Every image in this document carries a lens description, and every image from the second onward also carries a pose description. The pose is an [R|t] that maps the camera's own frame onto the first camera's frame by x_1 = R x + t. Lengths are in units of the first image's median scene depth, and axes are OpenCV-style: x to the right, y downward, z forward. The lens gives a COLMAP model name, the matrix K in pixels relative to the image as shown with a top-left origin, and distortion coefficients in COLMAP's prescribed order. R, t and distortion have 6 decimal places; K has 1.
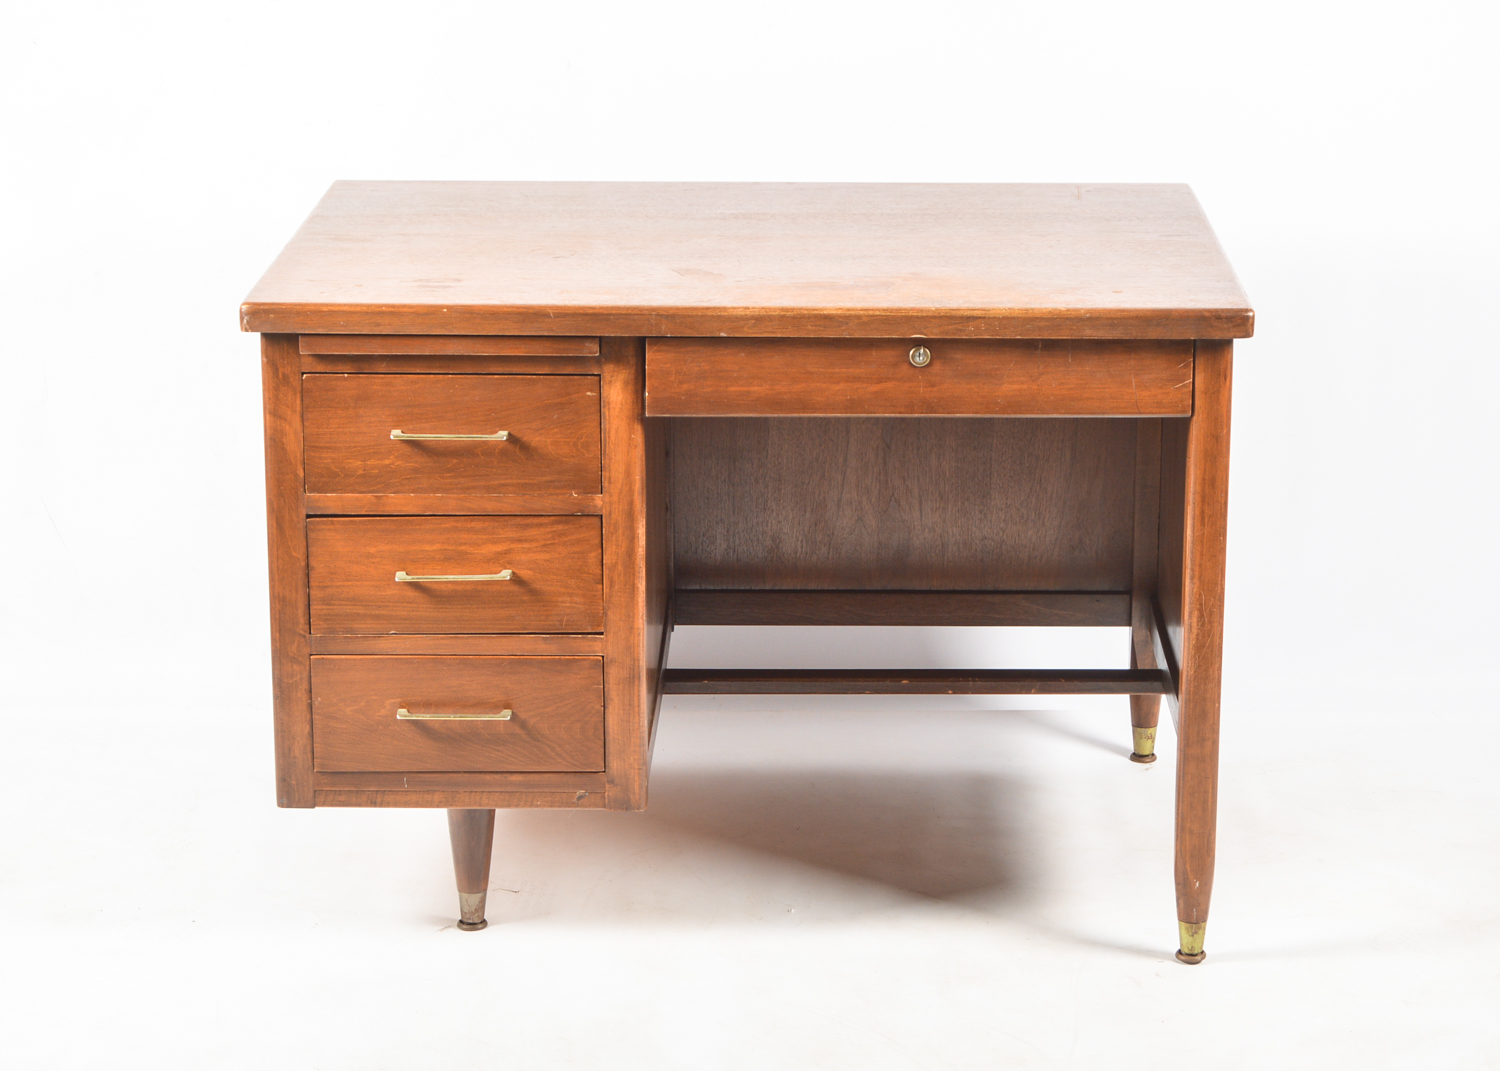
lens RADIAL K [[3665.3, 0, 829.5], [0, 3665.3, 572.0], [0, 0, 1]] dist [-0.017831, 0.000000]
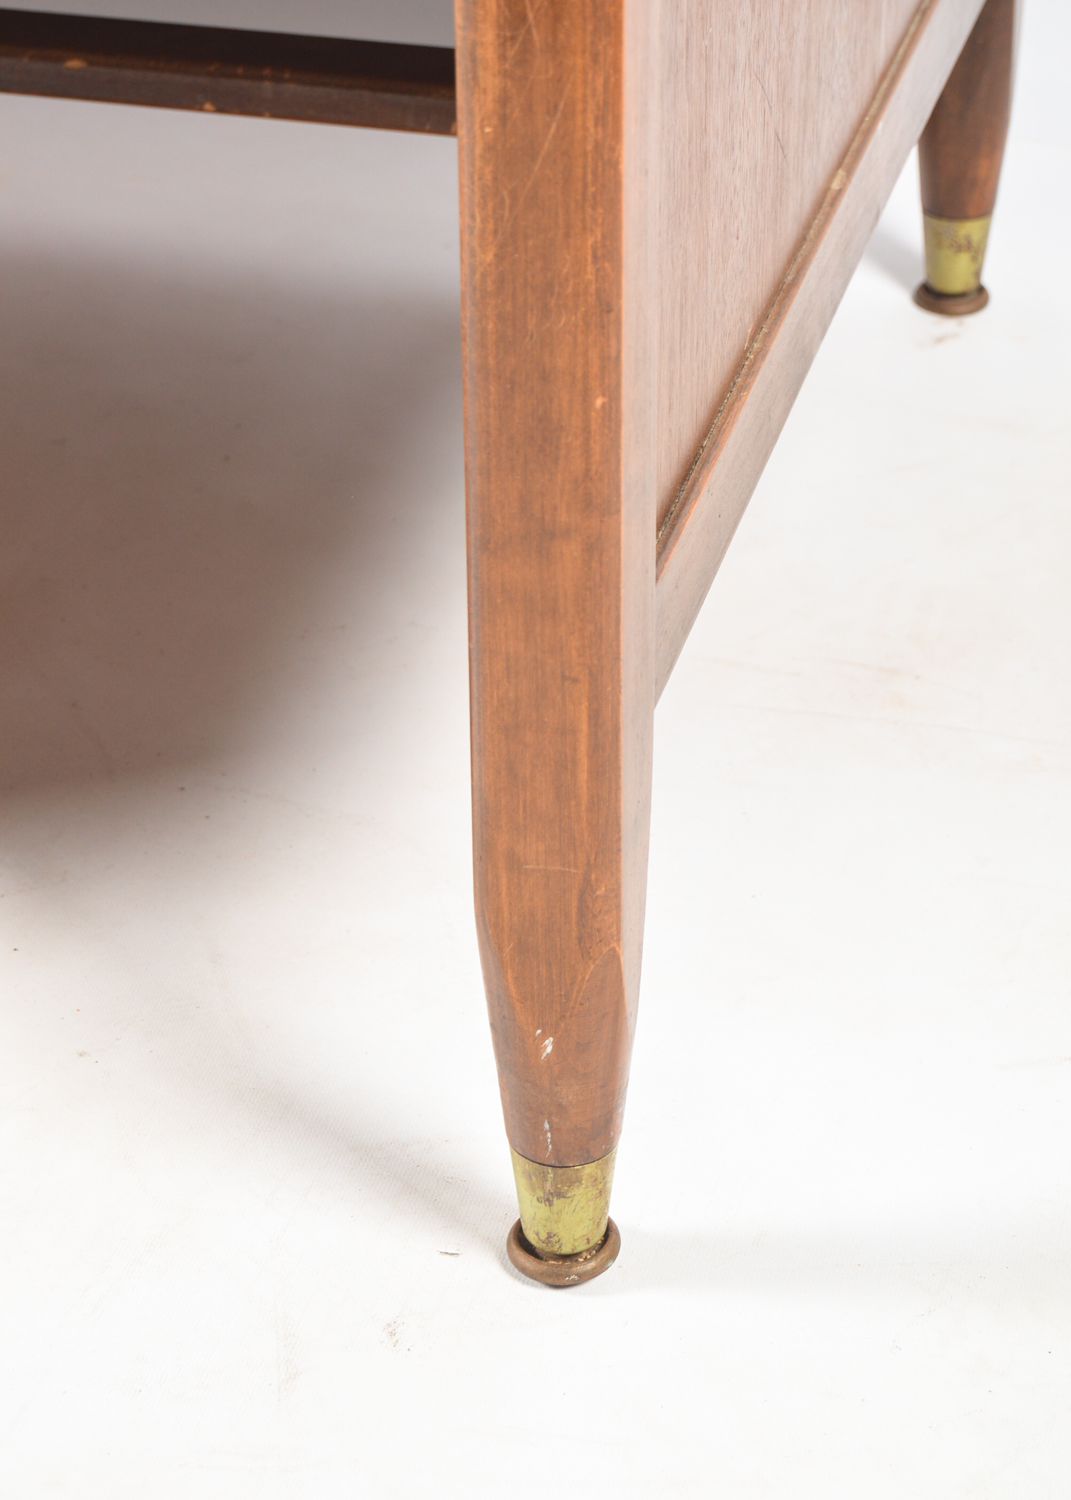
lens RADIAL K [[3665.3, 0, 535.0], [0, 3665.3, 741.3], [0, 0, 1]] dist [-0.017831, 0.000000]
pose [[0.965507, 0.129026, -0.226160, 0.160204], [-0.058891, 0.954292, 0.293017, -0.011526], [0.253630, -0.269591, 0.928974, 0.789186]]
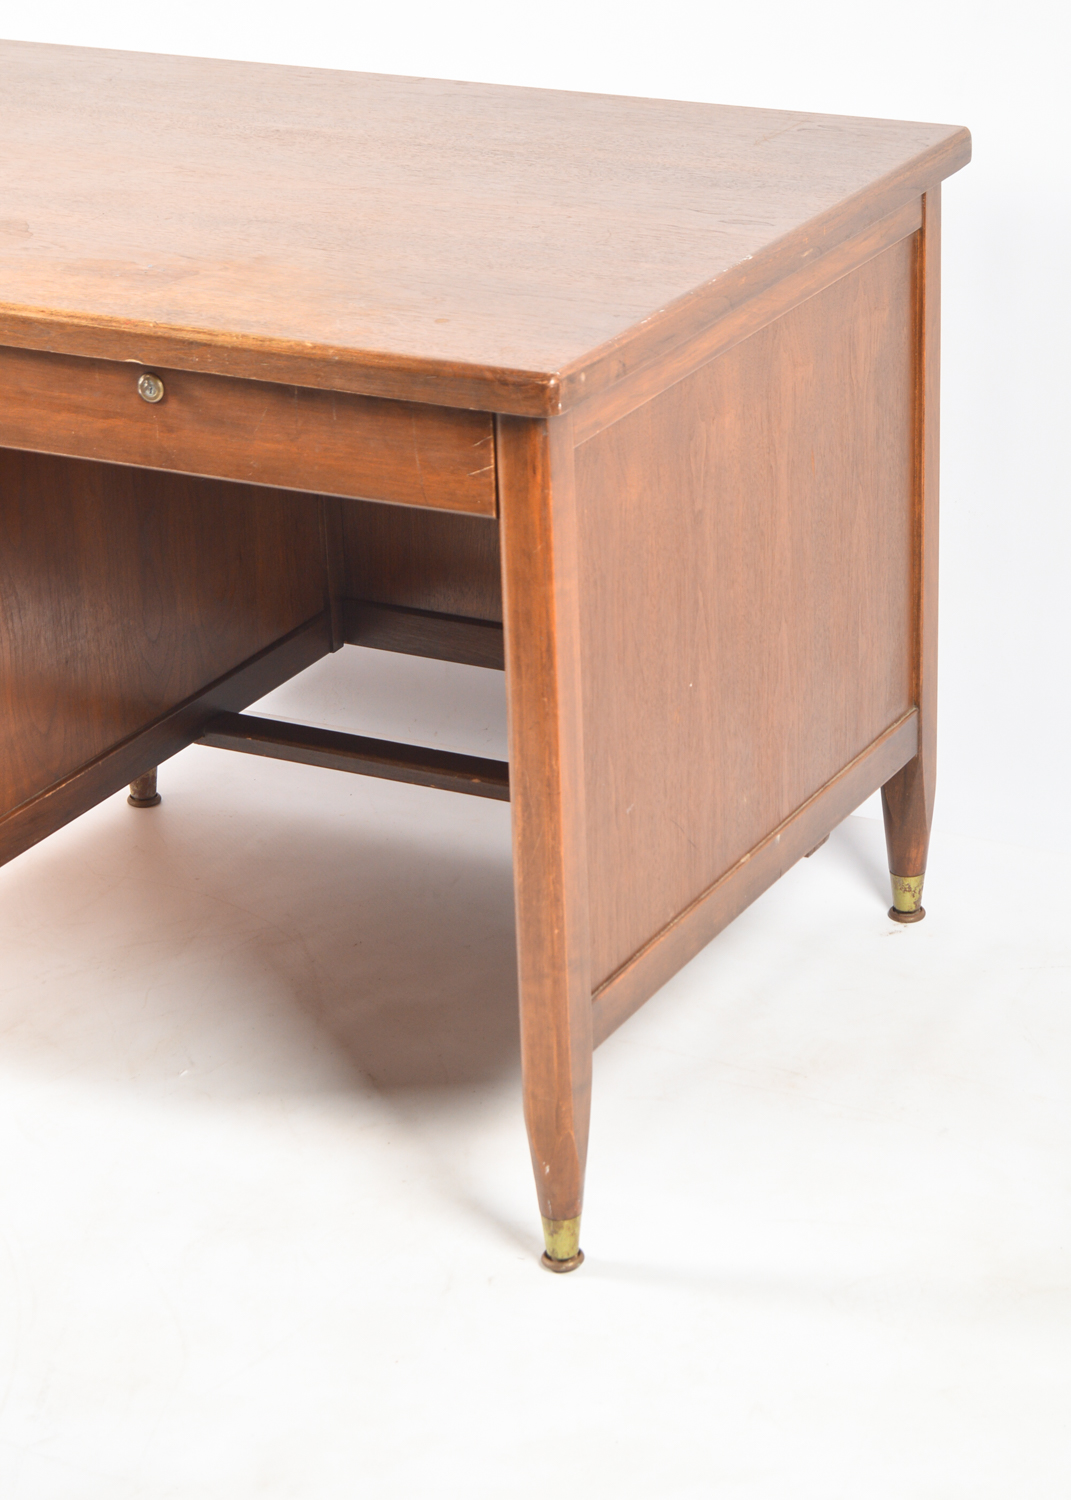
lens RADIAL K [[3665.3, 0, 534.0], [0, 3665.3, 757.9], [0, 0, 1]] dist [-0.017831, 0.000000]
pose [[0.880073, 0.156987, -0.448136, 0.412952], [-0.093694, 0.982624, 0.160223, -0.107681], [0.465502, -0.099020, 0.879490, 0.401656]]
